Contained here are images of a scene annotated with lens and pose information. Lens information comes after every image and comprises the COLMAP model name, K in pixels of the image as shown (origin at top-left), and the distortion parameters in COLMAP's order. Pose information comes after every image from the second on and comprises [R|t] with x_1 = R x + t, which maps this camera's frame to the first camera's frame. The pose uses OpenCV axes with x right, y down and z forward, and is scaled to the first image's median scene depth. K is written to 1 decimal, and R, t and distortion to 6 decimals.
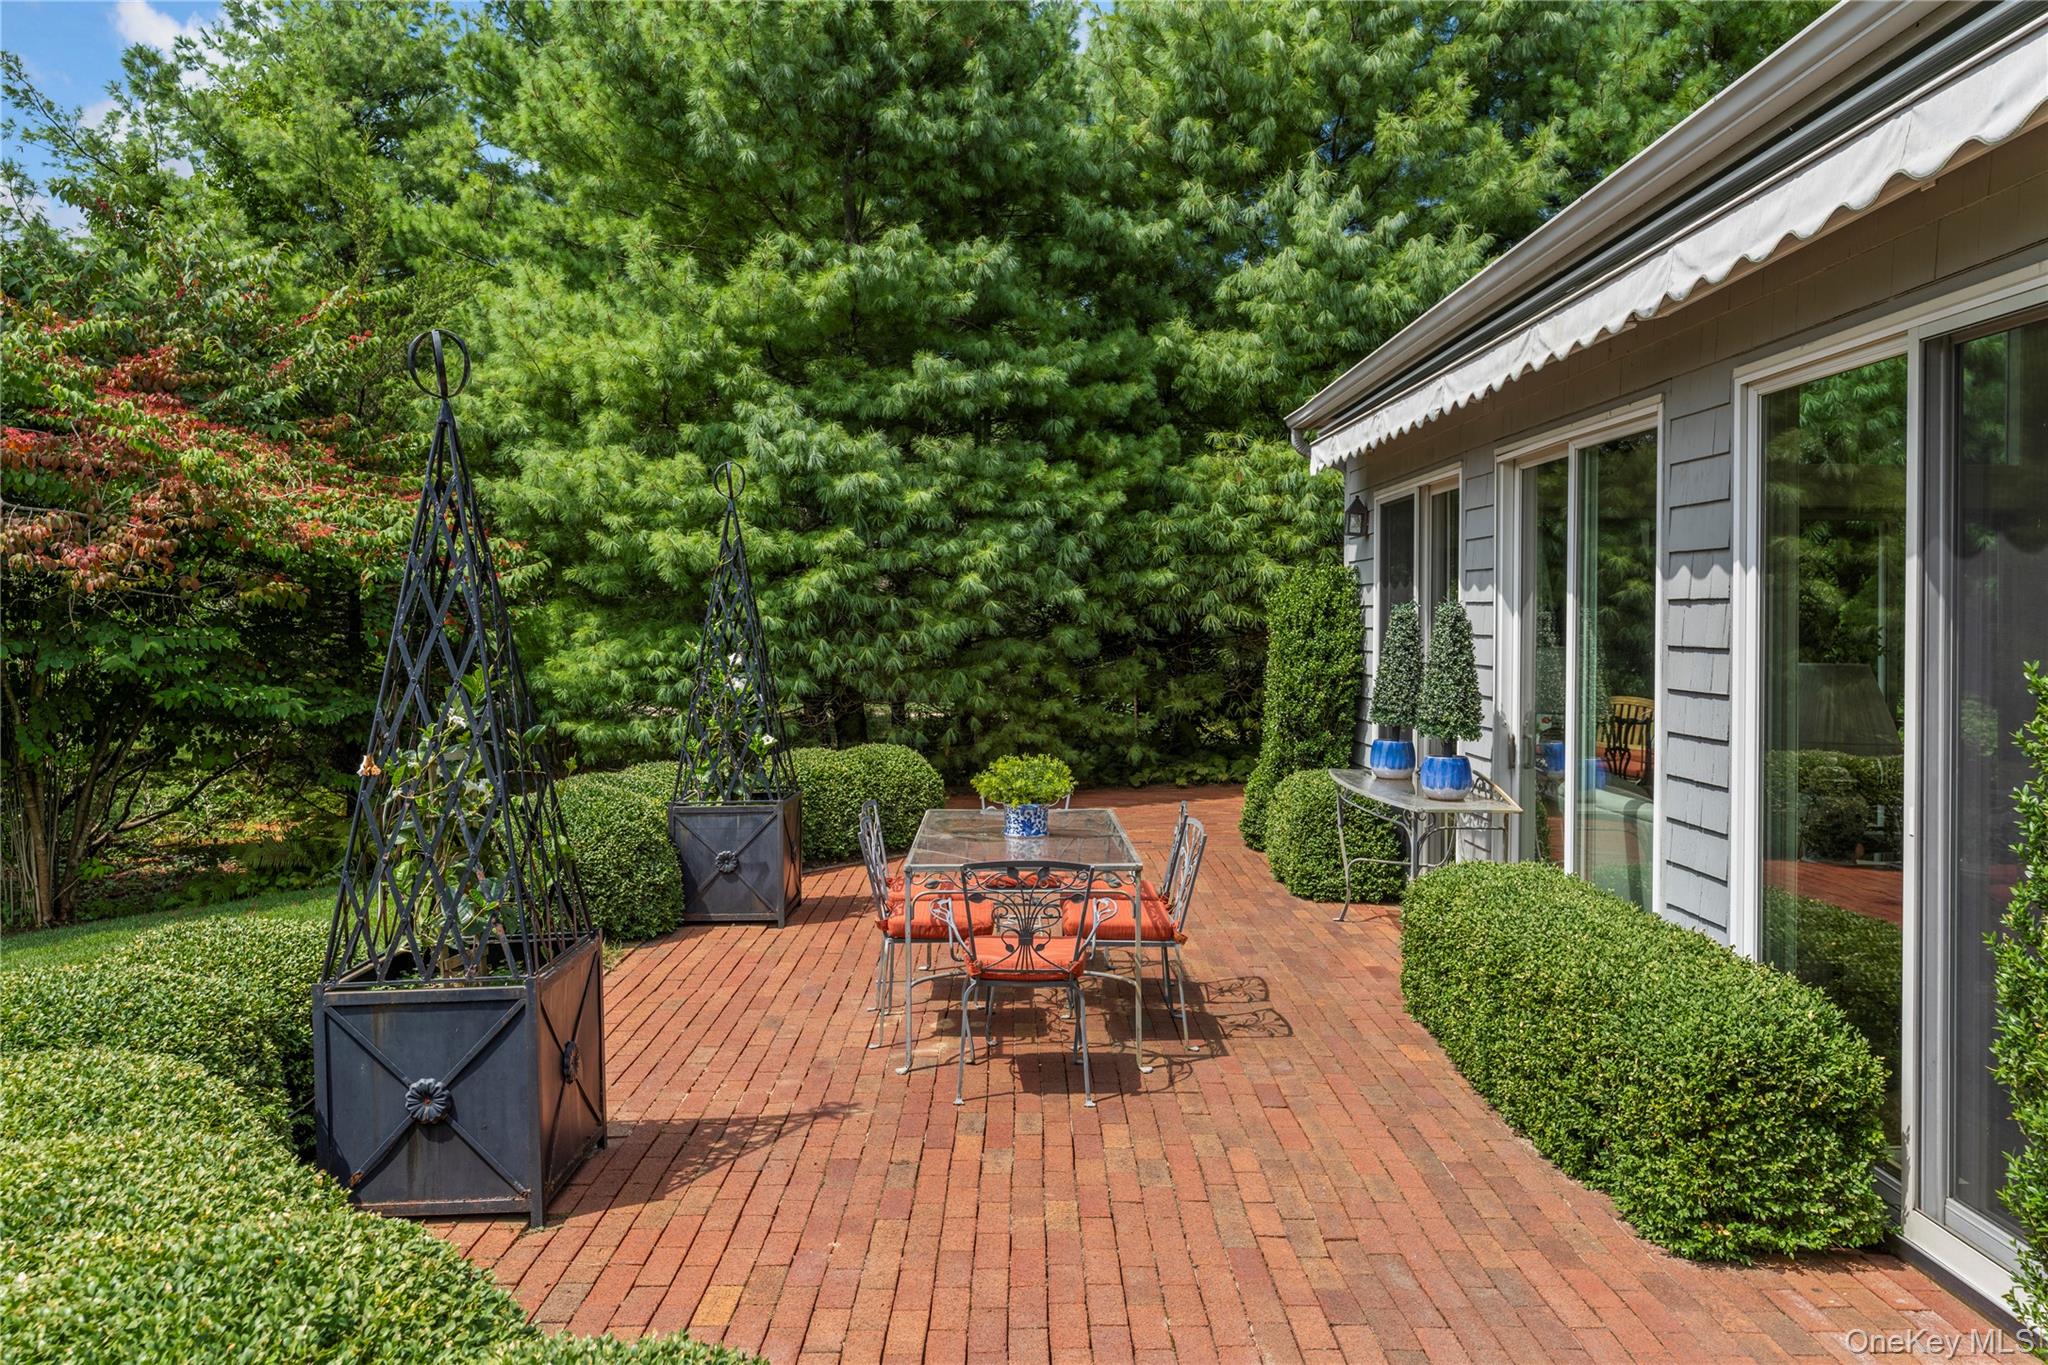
lens RADIAL K [[1437.2, 0, 985.7], [0, 1437.2, 642.3], [0, 0, 1]] dist [-0.003684, -0.002608]
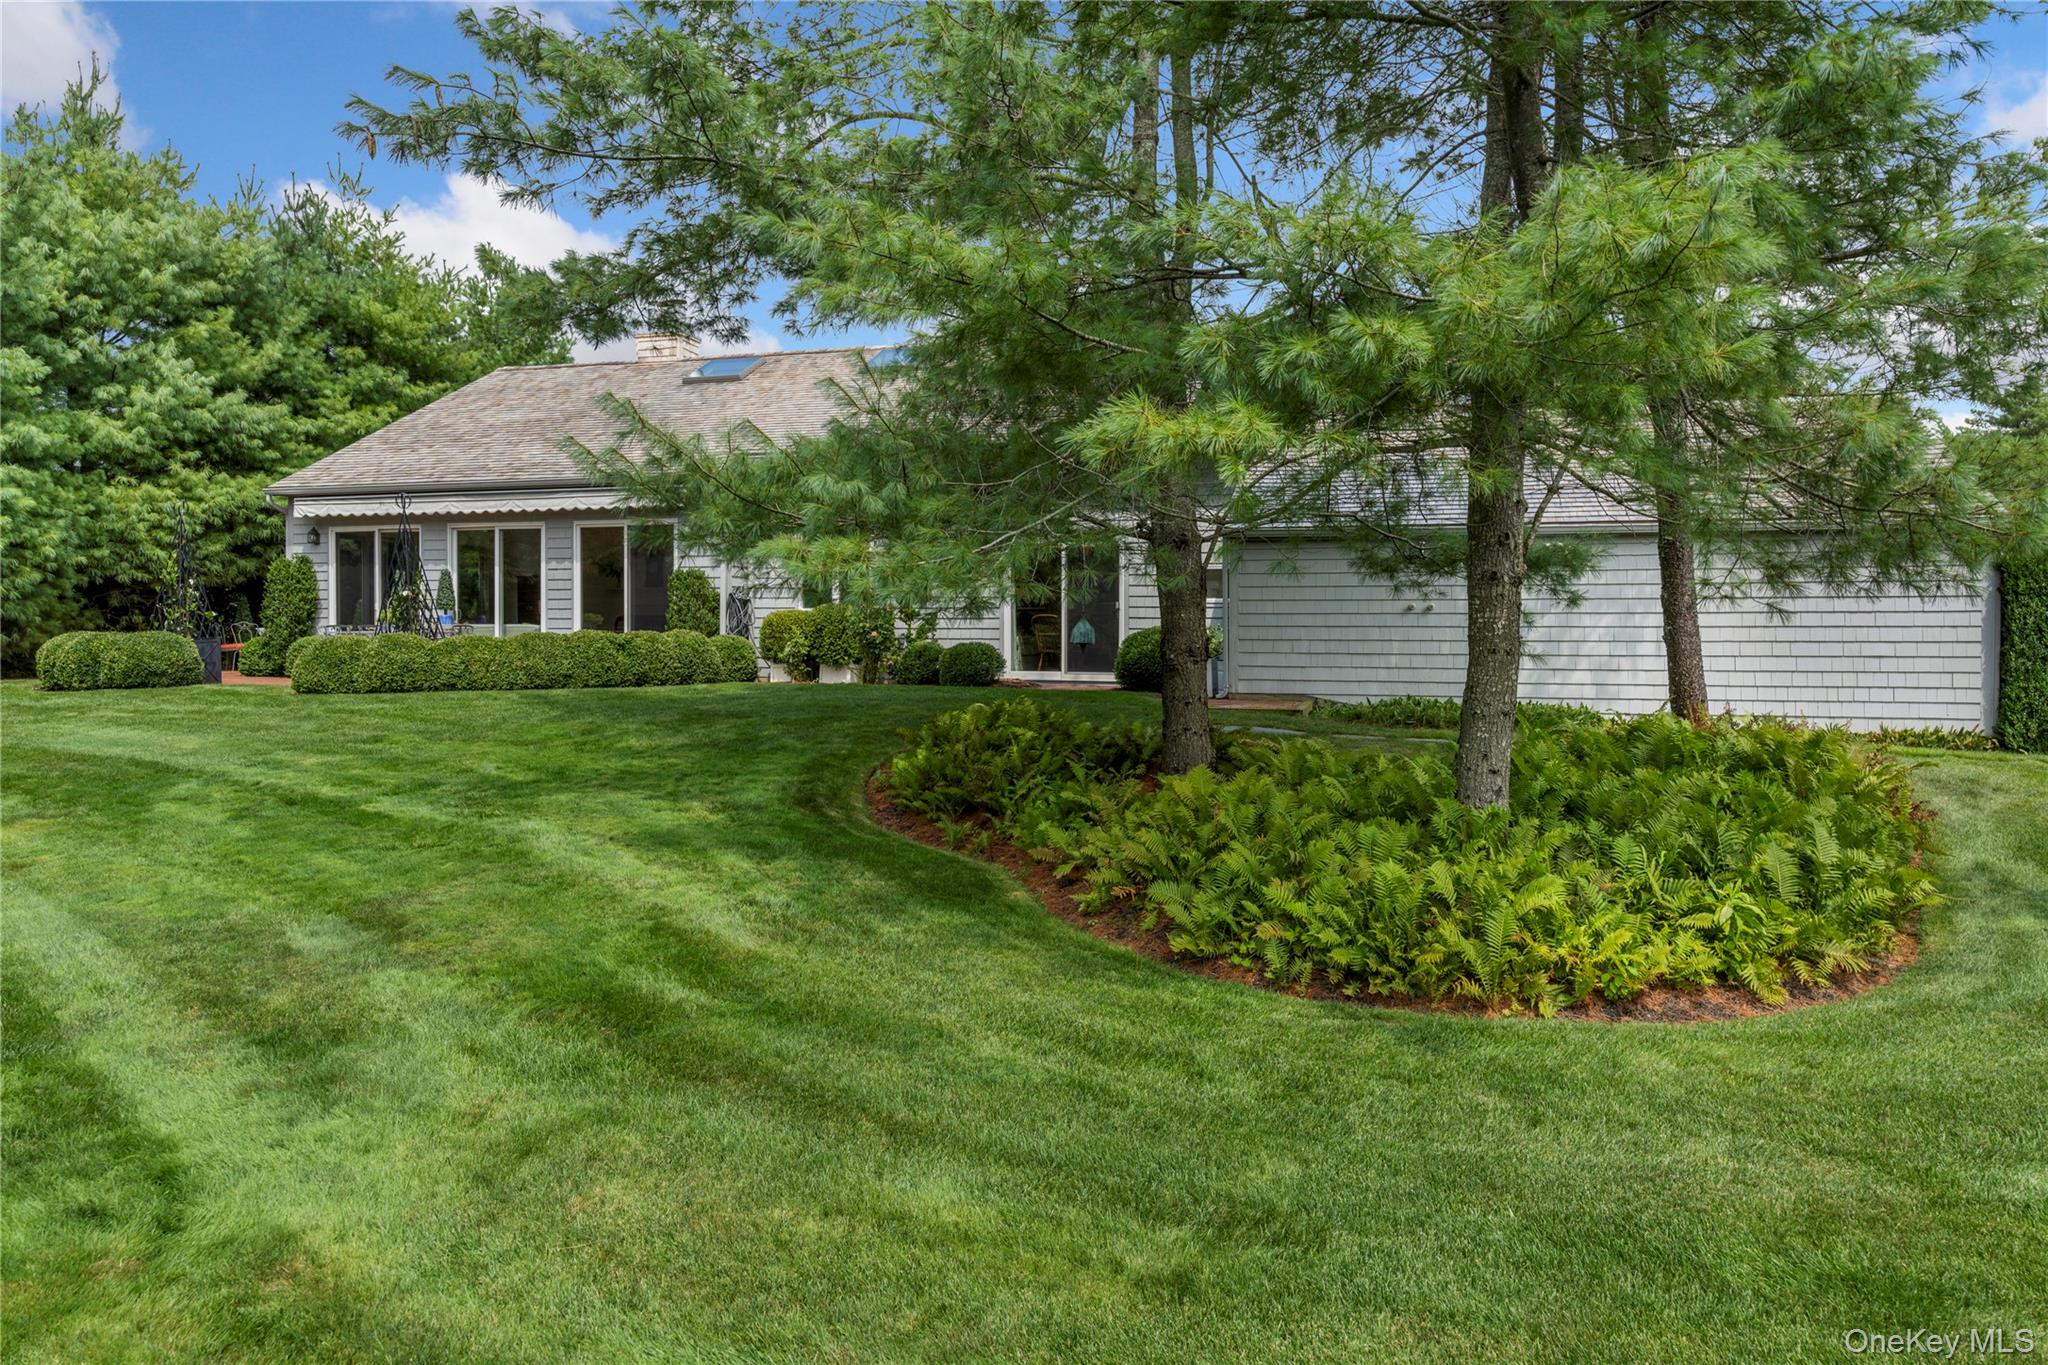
lens RADIAL K [[1273.2, 0, 1027.2], [0, 1273.2, 664.9], [0, 0, 1]] dist [0.001334, 0.000693]
pose [[0.272925, -0.032075, 0.961500, -1.101856], [0.016751, 0.999451, 0.028587, 0.068262], [-0.961889, 0.008304, 0.273313, -0.563505]]
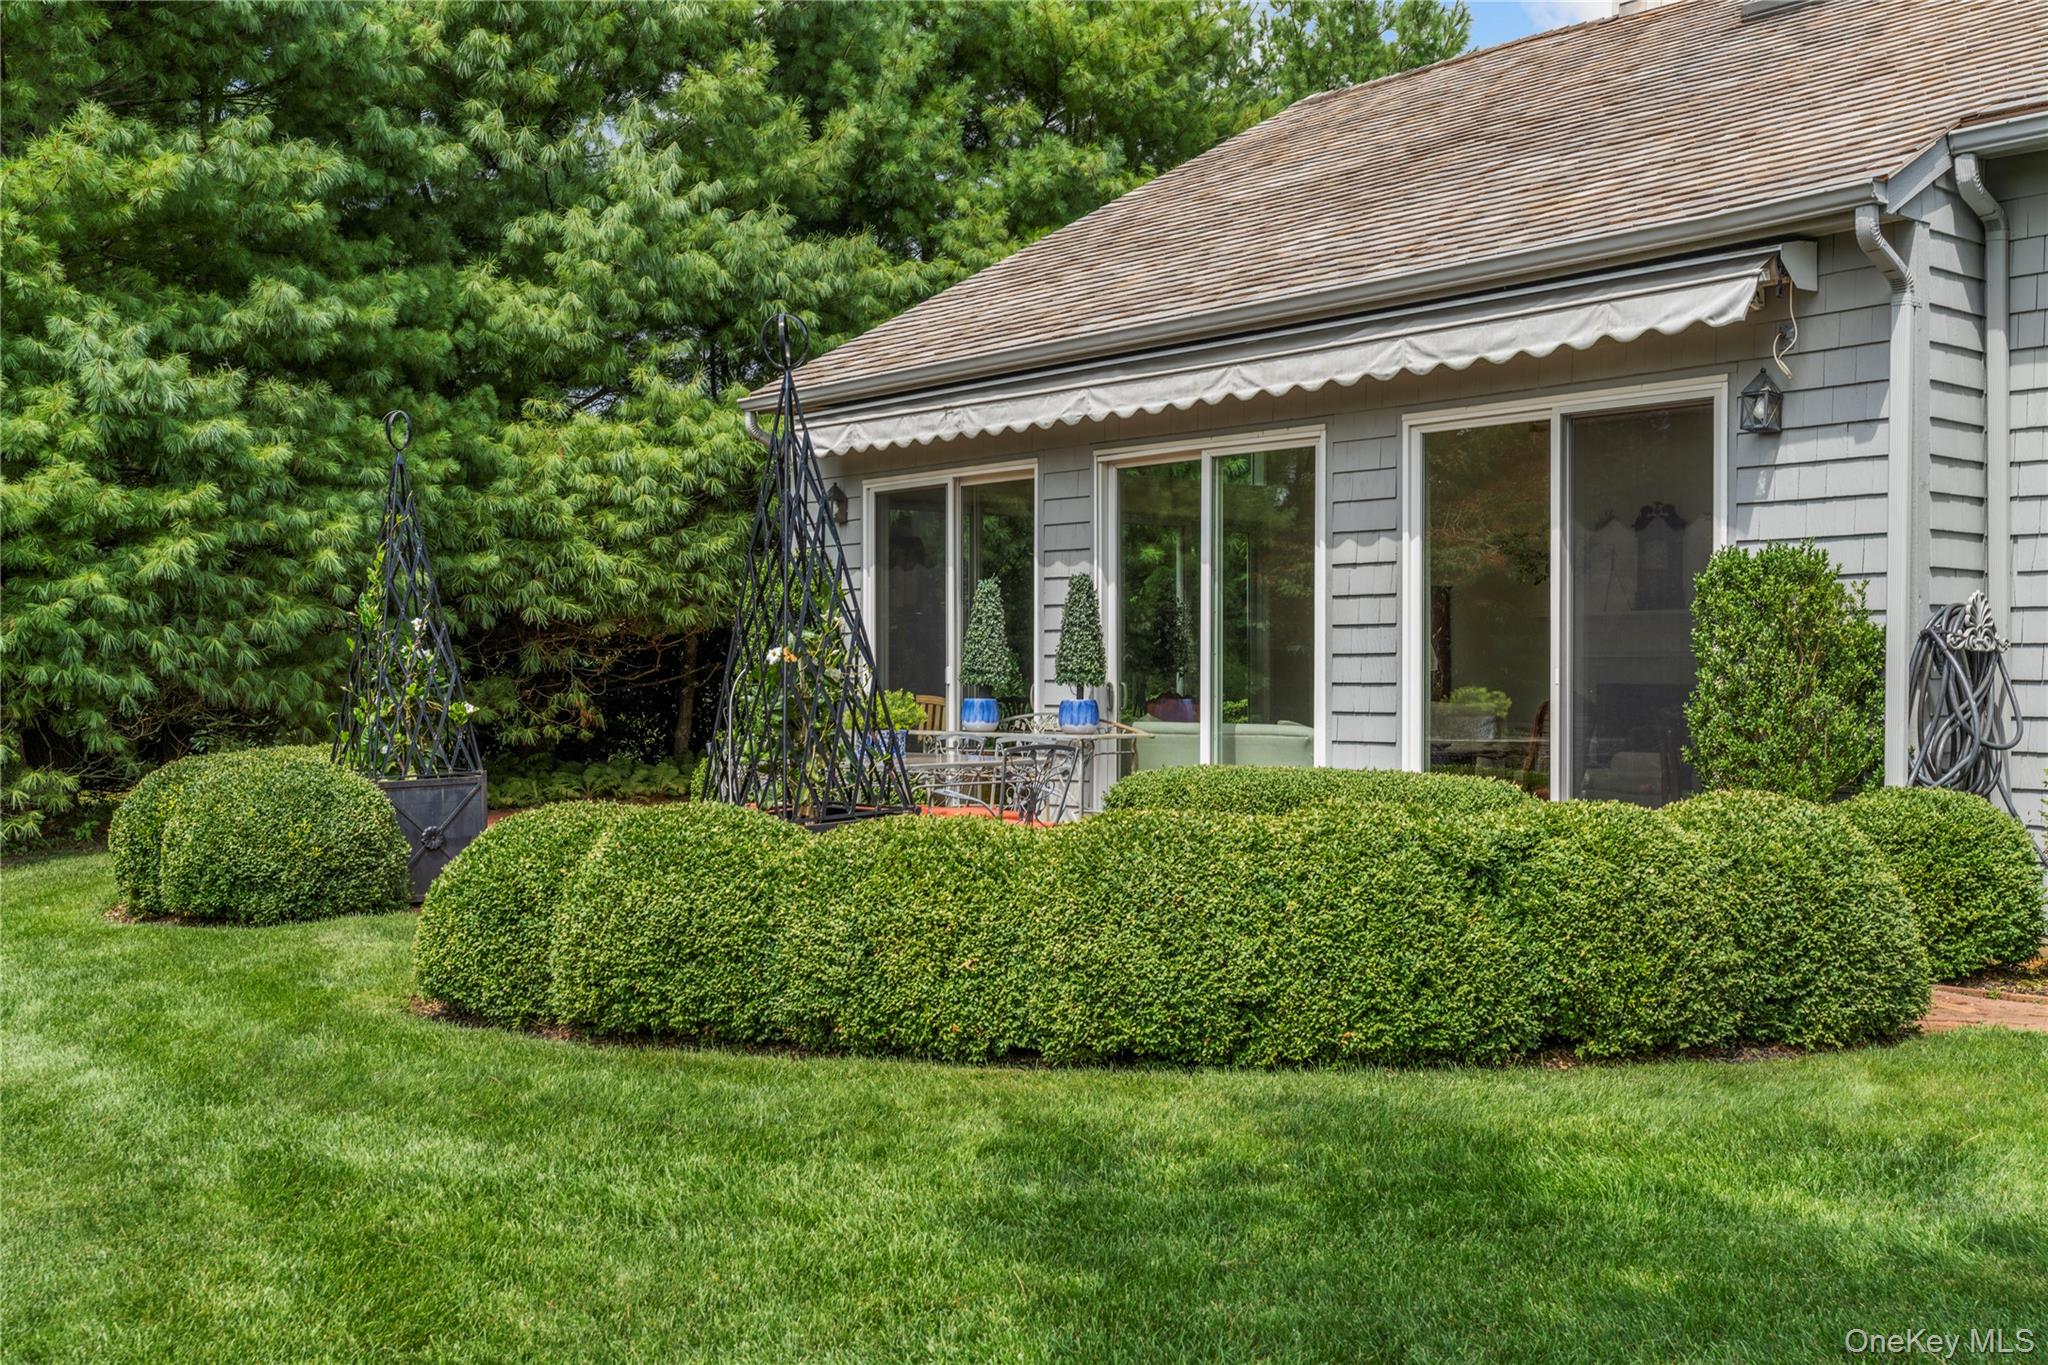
lens RADIAL K [[2102.0, 0, 1030.7], [0, 2102.0, 680.8], [0, 0, 1]] dist [0.027577, 0.000000]
pose [[0.758031, -0.009387, 0.652151, -0.447319], [0.017454, 0.999830, -0.005896, 0.037701], [-0.651985, 0.015852, 0.758066, -0.166011]]
